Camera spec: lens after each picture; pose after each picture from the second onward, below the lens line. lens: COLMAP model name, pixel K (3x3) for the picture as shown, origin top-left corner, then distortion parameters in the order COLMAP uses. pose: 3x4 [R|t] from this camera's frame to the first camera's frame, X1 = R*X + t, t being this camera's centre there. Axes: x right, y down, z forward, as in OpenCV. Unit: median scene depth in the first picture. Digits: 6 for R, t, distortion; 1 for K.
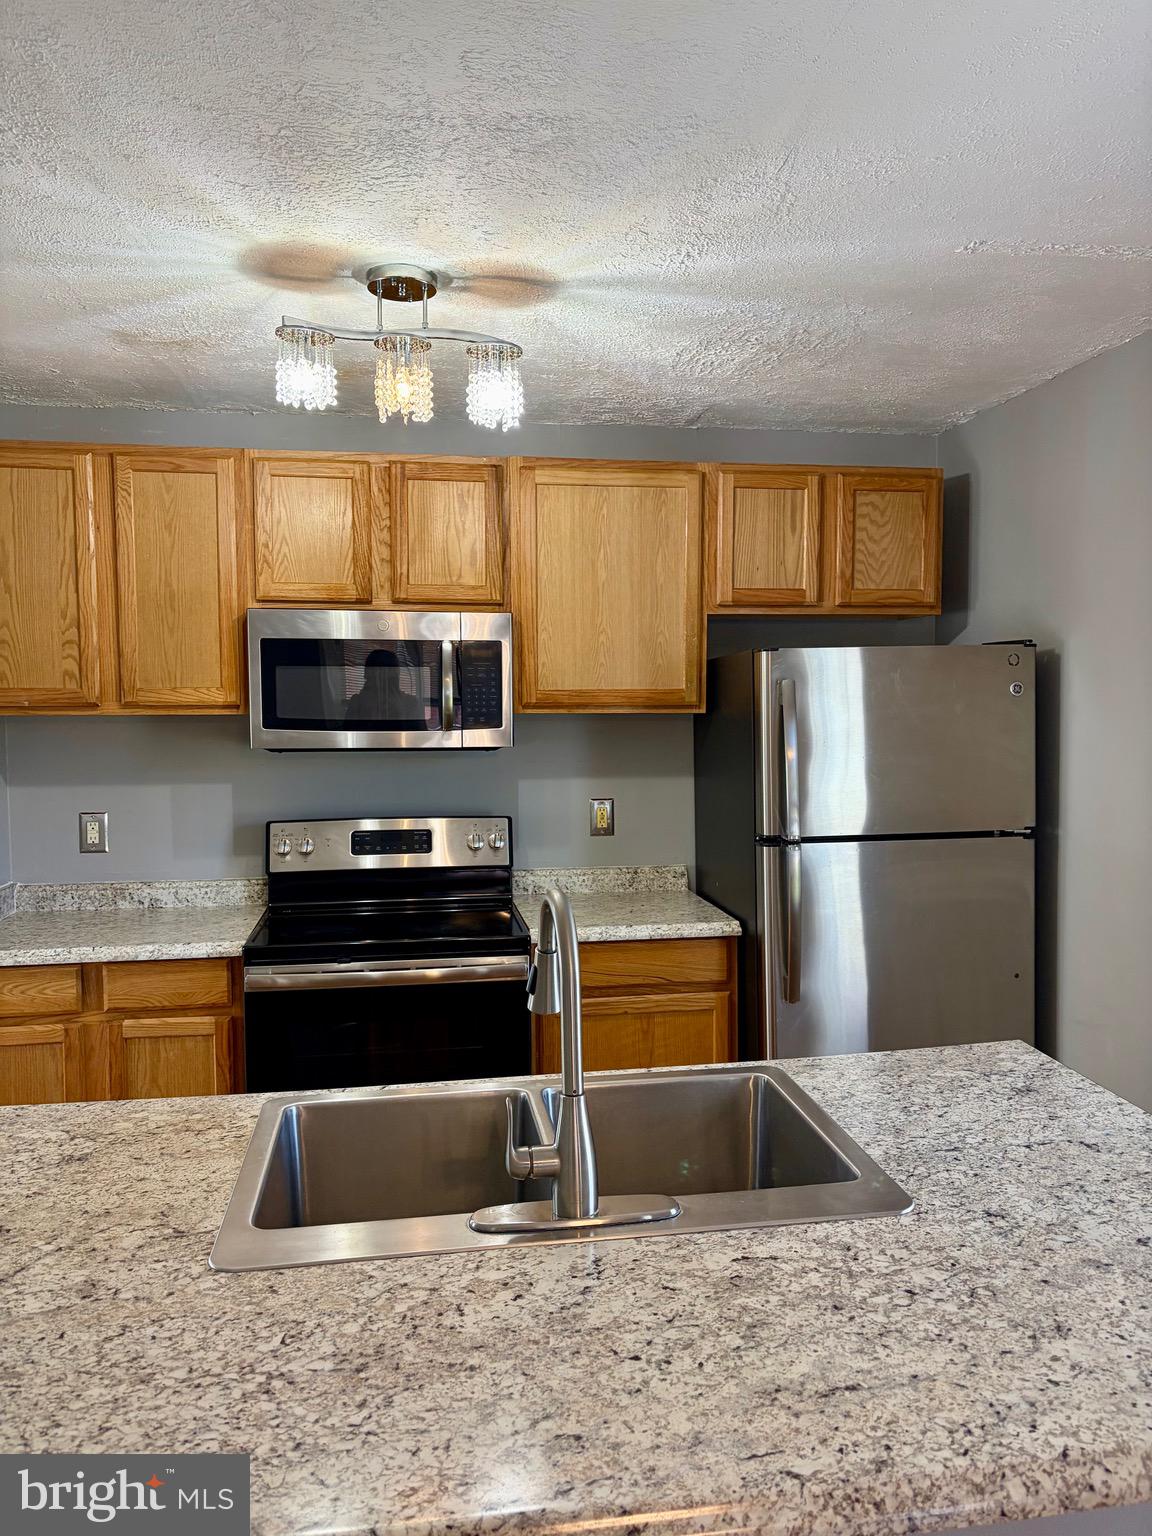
lens RADIAL K [[1158.7, 0, 580.2], [0, 1158.7, 768.5], [0, 0, 1]] dist [0.065232, 0.000711]
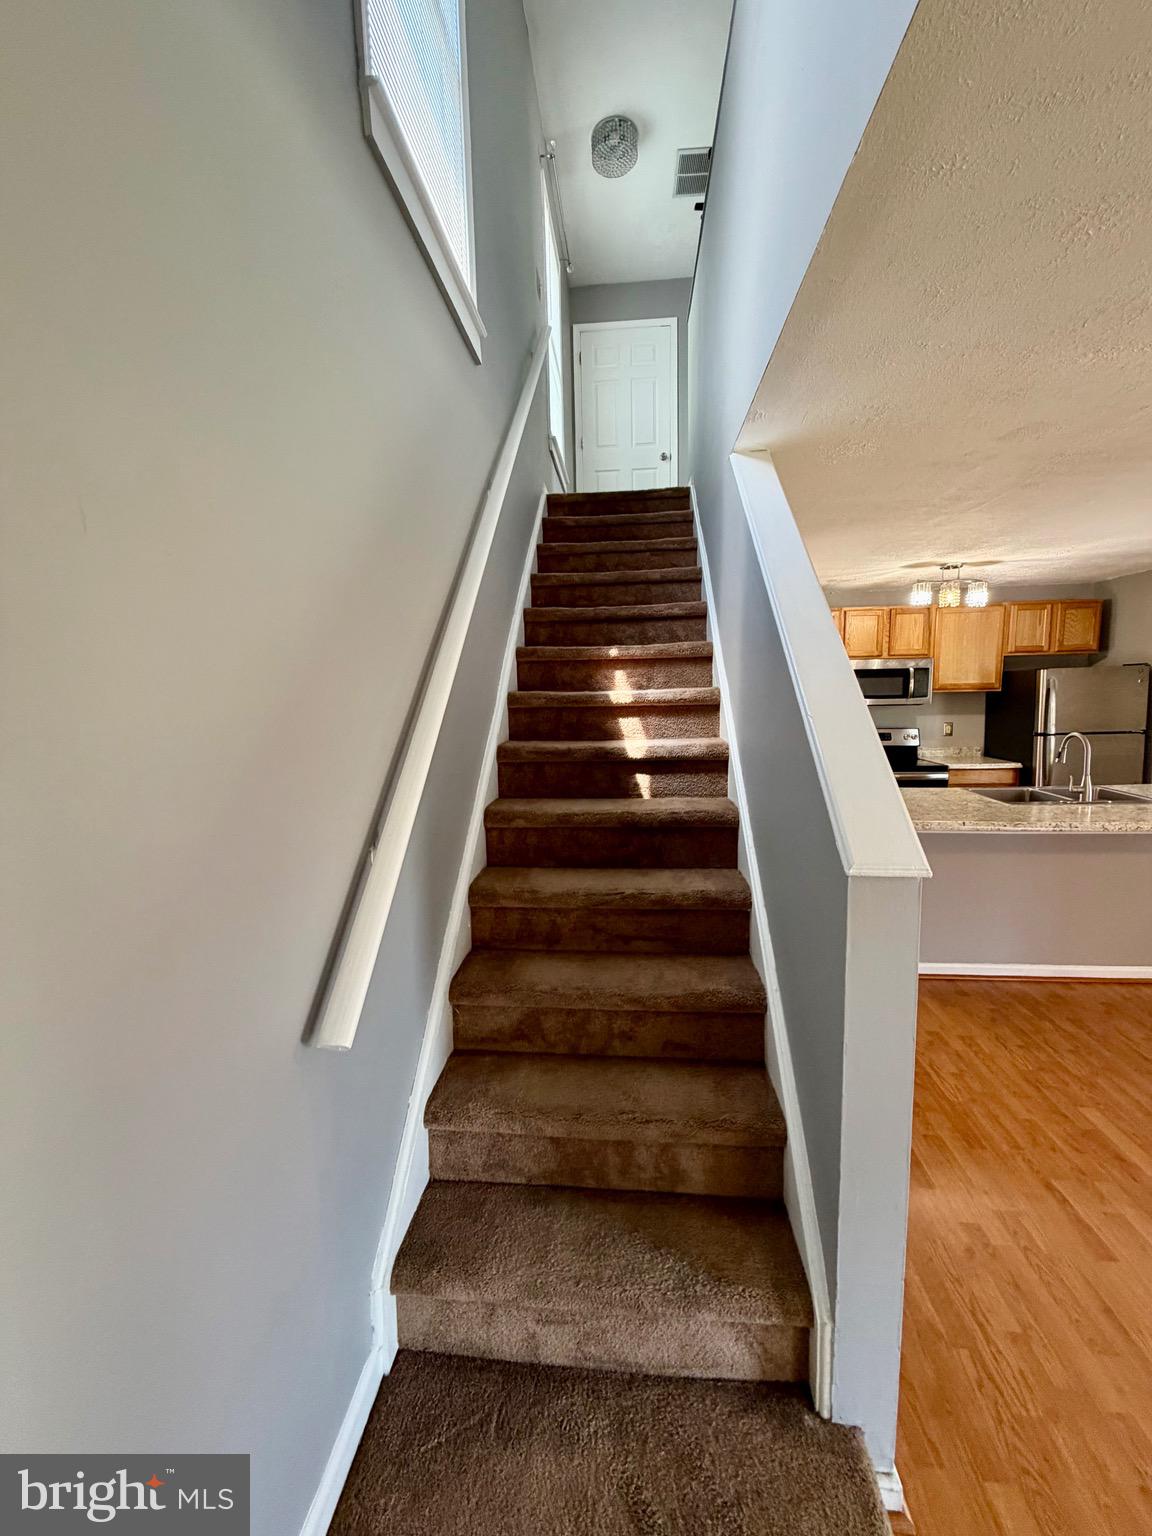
lens RADIAL K [[614.7, 0, 573.6], [0, 614.7, 765.0], [0, 0, 1]] dist [0.000277, -0.000043]
pose [[0.968602, 0.012711, -0.248293, -0.530759], [0.003987, 0.997769, 0.066636, 0.027224], [0.248586, -0.065533, 0.966390, -0.719320]]
